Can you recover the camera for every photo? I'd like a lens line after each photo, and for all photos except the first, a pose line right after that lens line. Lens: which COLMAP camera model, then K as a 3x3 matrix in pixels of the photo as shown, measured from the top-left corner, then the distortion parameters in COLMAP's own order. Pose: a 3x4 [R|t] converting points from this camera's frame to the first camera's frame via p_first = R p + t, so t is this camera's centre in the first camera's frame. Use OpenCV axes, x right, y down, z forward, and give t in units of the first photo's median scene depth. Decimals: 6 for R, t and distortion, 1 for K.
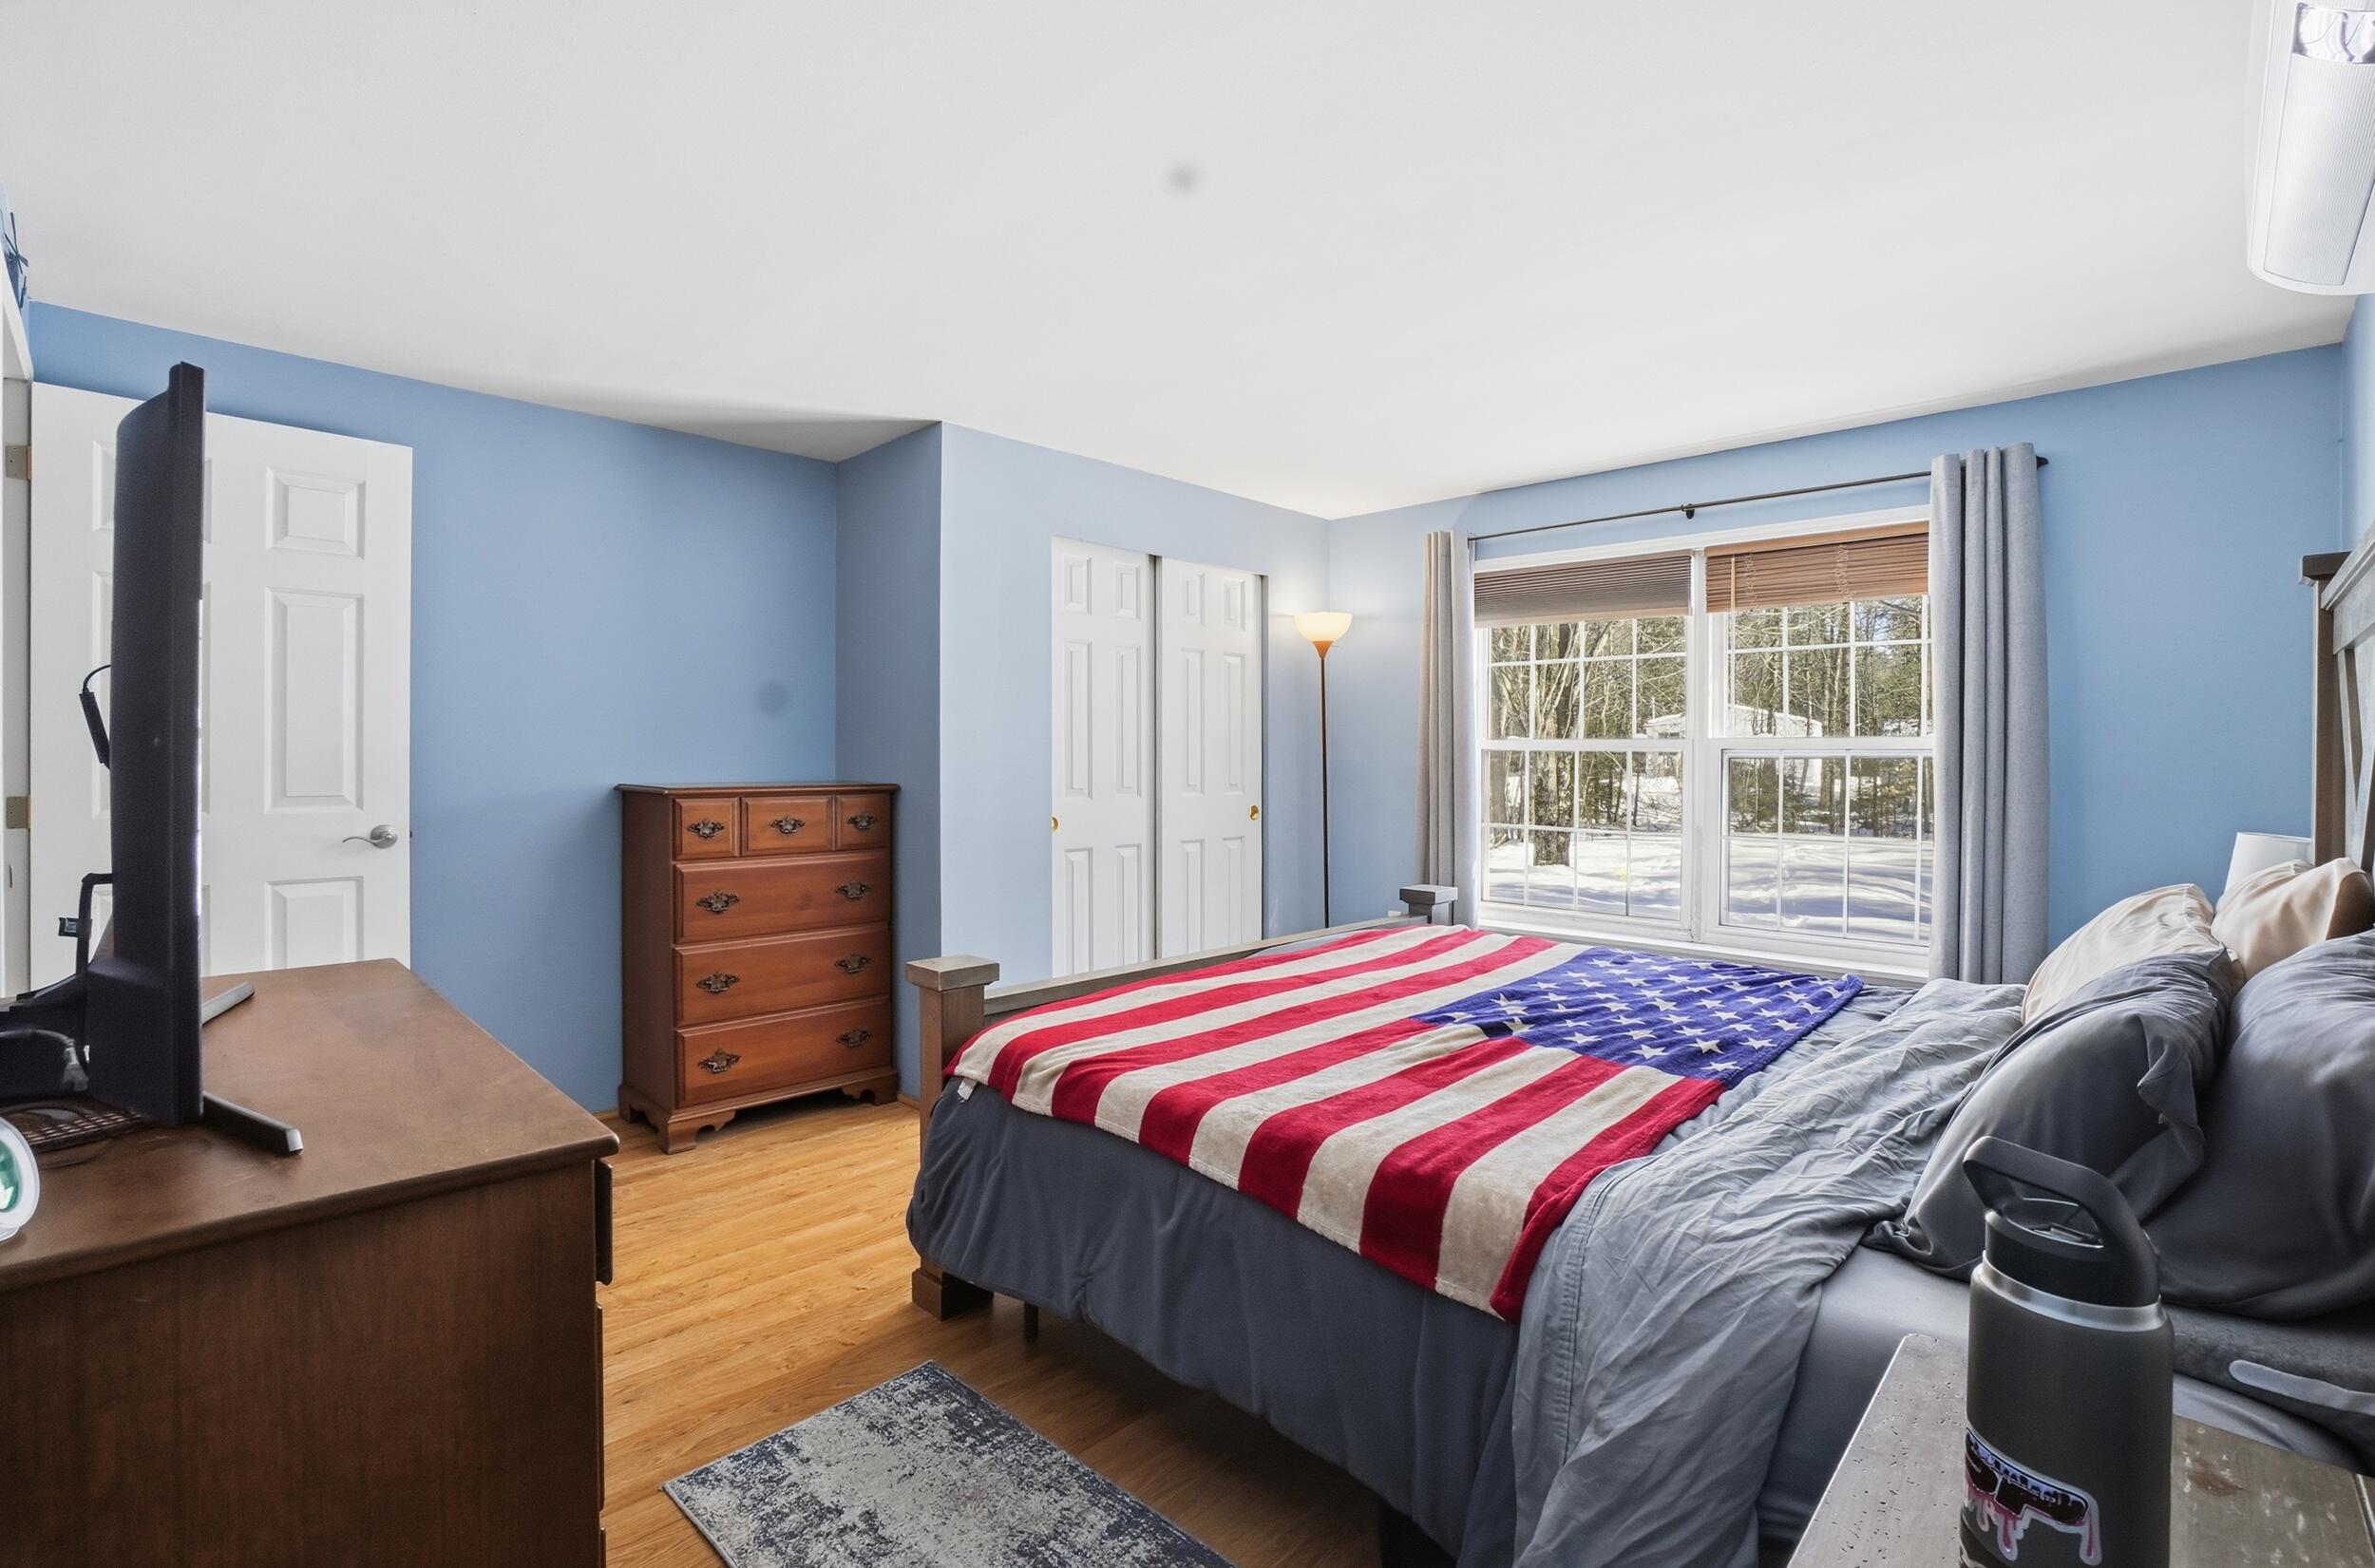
lens RADIAL K [[1084.5, 0, 1182.9], [0, 1084.5, 759.1], [0, 0, 1]] dist [-0.042073, 0.000033]
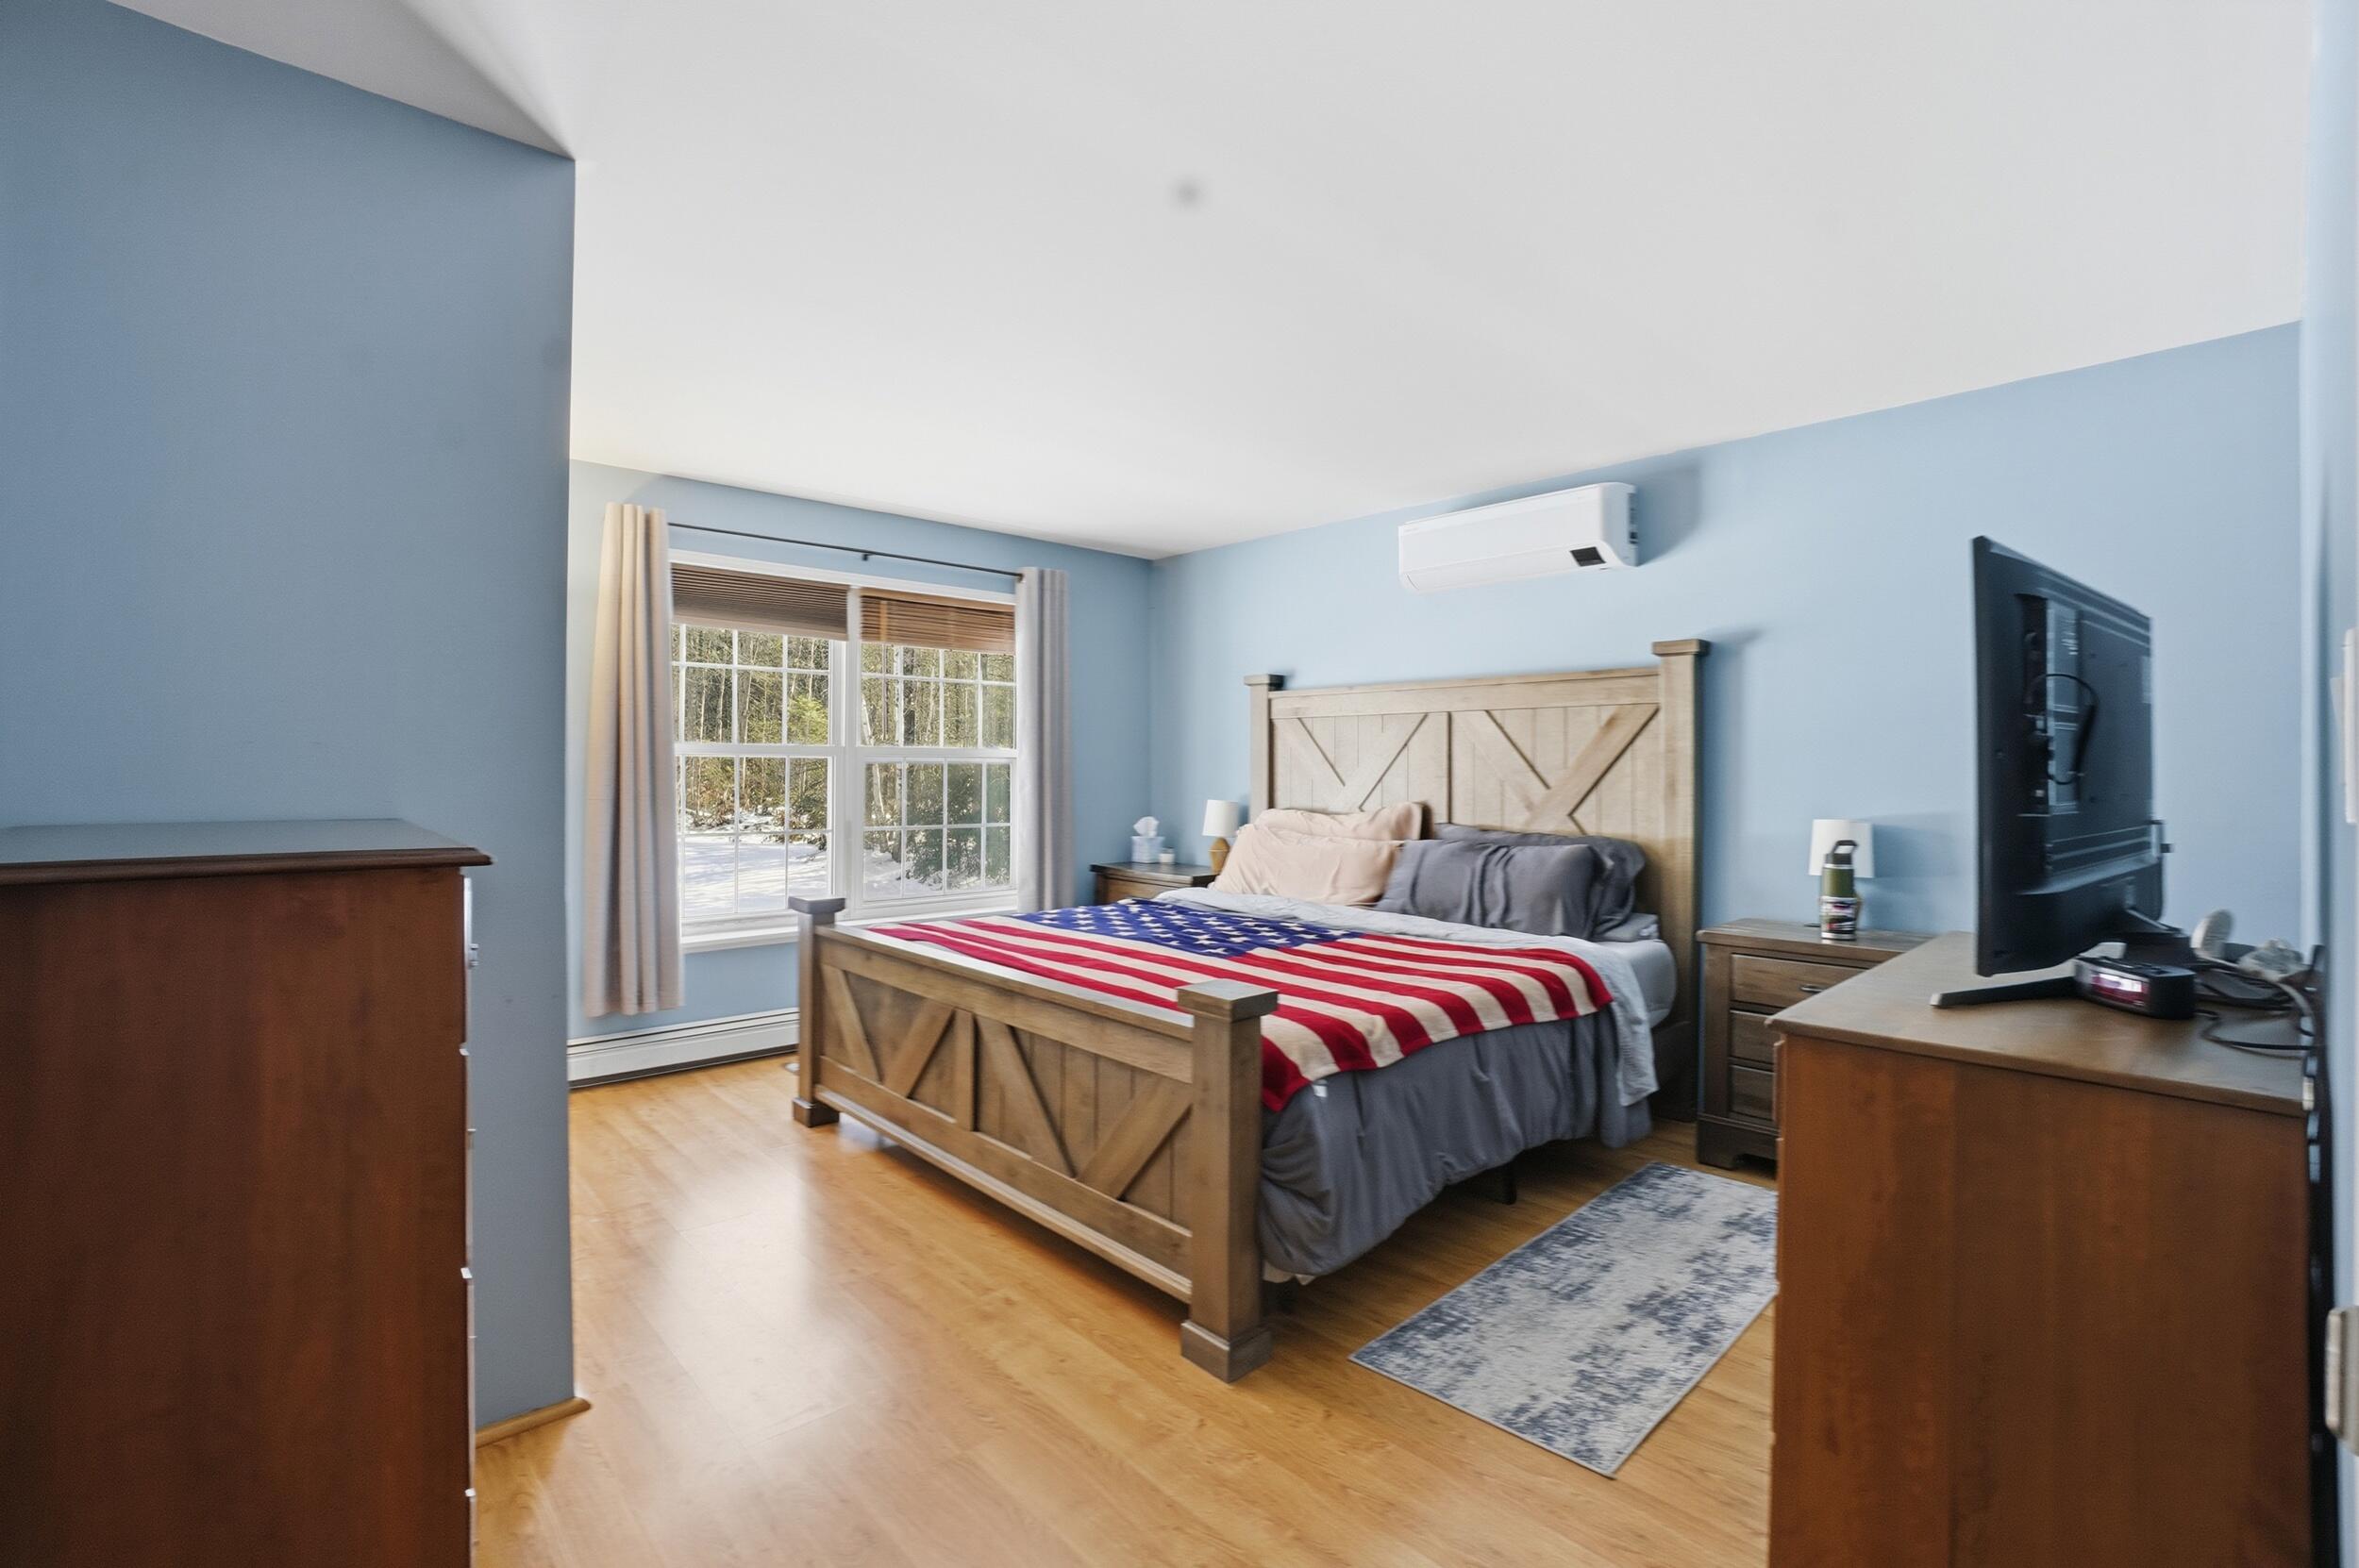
lens RADIAL K [[1049.6, 0, 1179.5], [0, 1049.6, 784.0], [0, 0, 1]] dist [-0.059342, 0.019682]
pose [[0.051439, -0.017538, 0.998522, -1.053944], [0.003729, 0.999842, 0.017369, 0.002030], [-0.998669, 0.002830, 0.051496, 0.965818]]
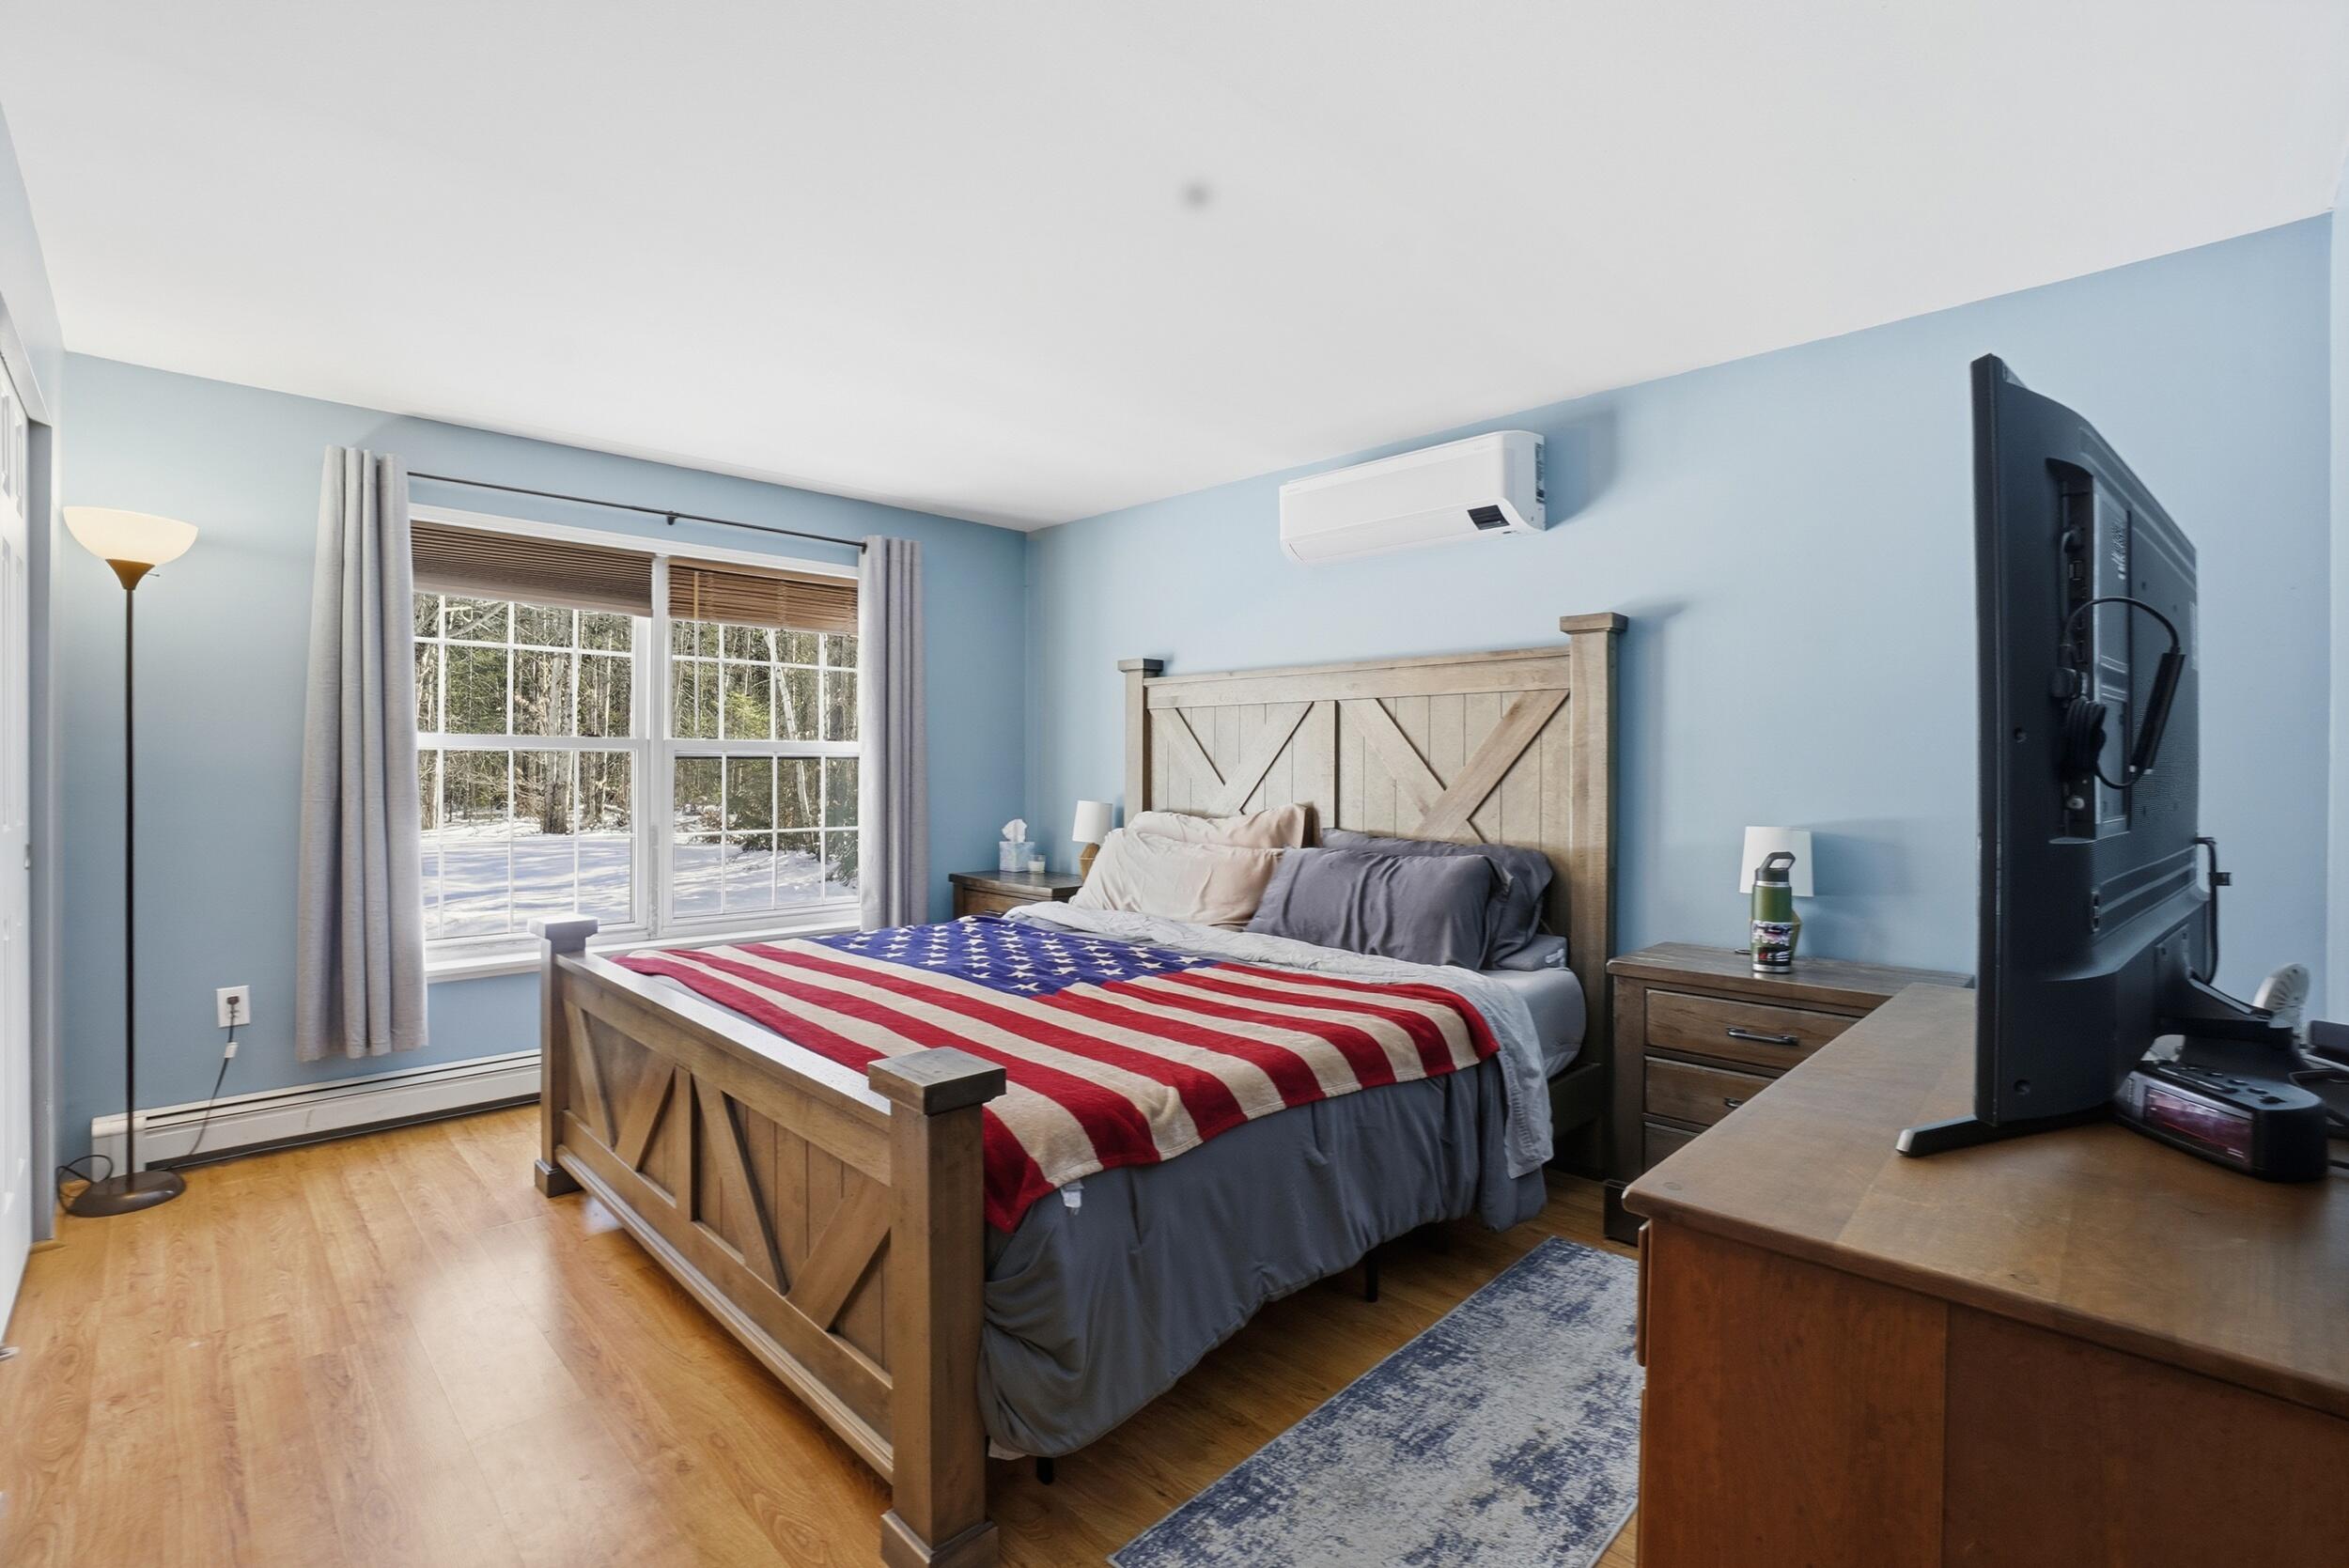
lens RADIAL K [[1052.0, 0, 1177.7], [0, 1052.0, 787.6], [0, 0, 1]] dist [-0.061537, 0.020179]
pose [[0.012788, -0.022790, 0.999658, -0.817776], [0.001970, 0.999739, 0.022766, 0.005143], [-0.999916, 0.001678, 0.012829, 0.819059]]
